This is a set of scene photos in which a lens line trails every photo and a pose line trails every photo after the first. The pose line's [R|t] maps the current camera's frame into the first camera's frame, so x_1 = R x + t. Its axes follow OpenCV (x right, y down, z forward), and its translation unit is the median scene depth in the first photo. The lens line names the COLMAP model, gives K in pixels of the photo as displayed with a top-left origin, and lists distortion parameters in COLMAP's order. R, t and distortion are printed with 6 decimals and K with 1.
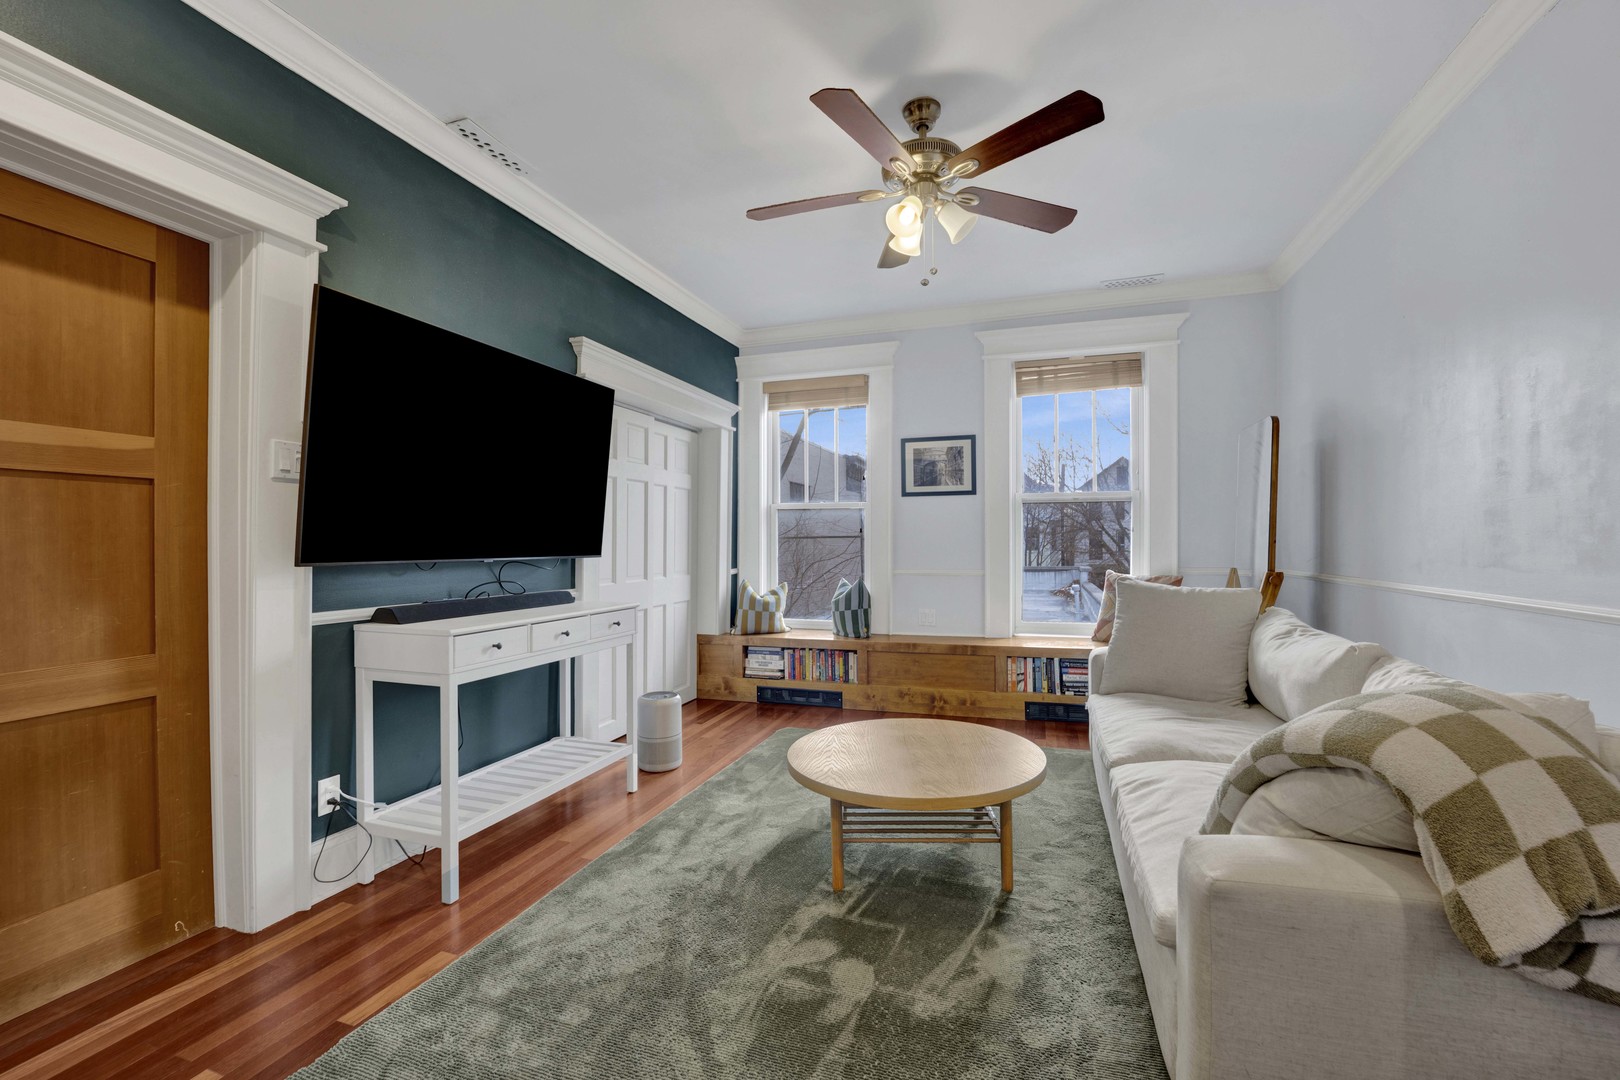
lens RADIAL K [[673.5, 0, 811.2], [0, 673.5, 553.8], [0, 0, 1]] dist [-0.012573, -0.000273]
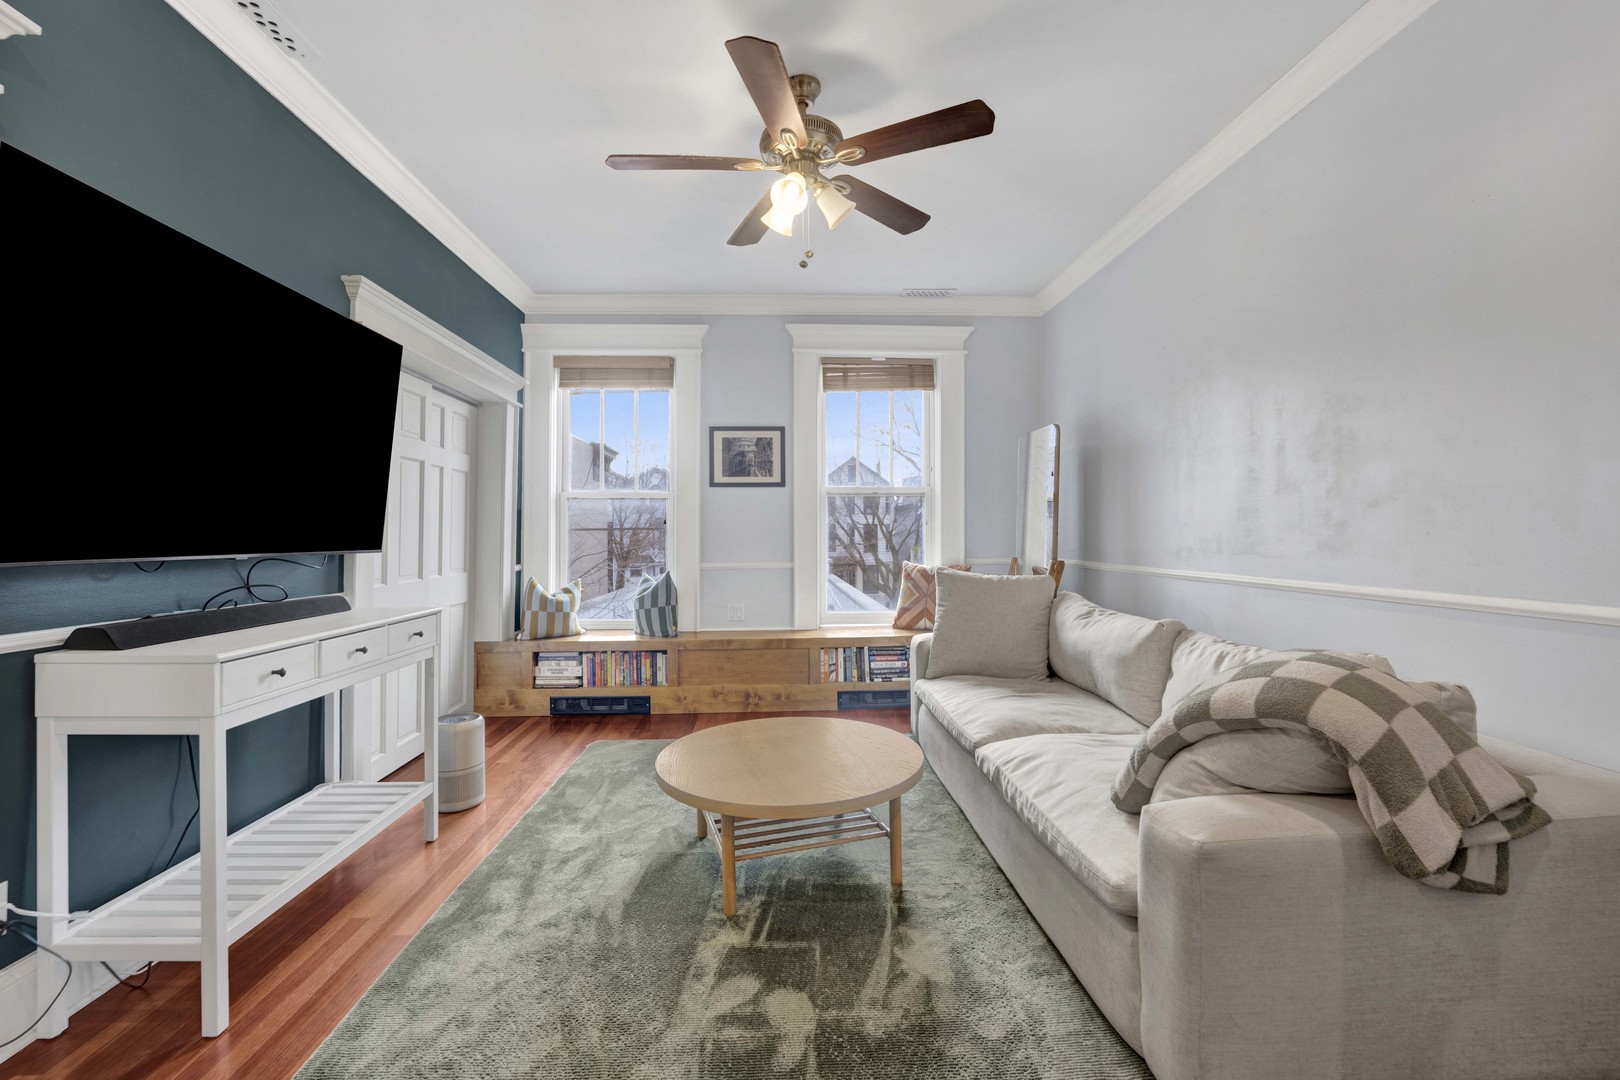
lens RADIAL K [[685.4, 0, 796.2], [0, 685.4, 537.8], [0, 0, 1]] dist [-0.015644, -0.000388]
pose [[0.936738, -0.000708, 0.350032, -0.184983], [0.005586, 0.999901, -0.012926, 0.001521], [-0.349988, 0.014063, 0.936649, 0.089653]]
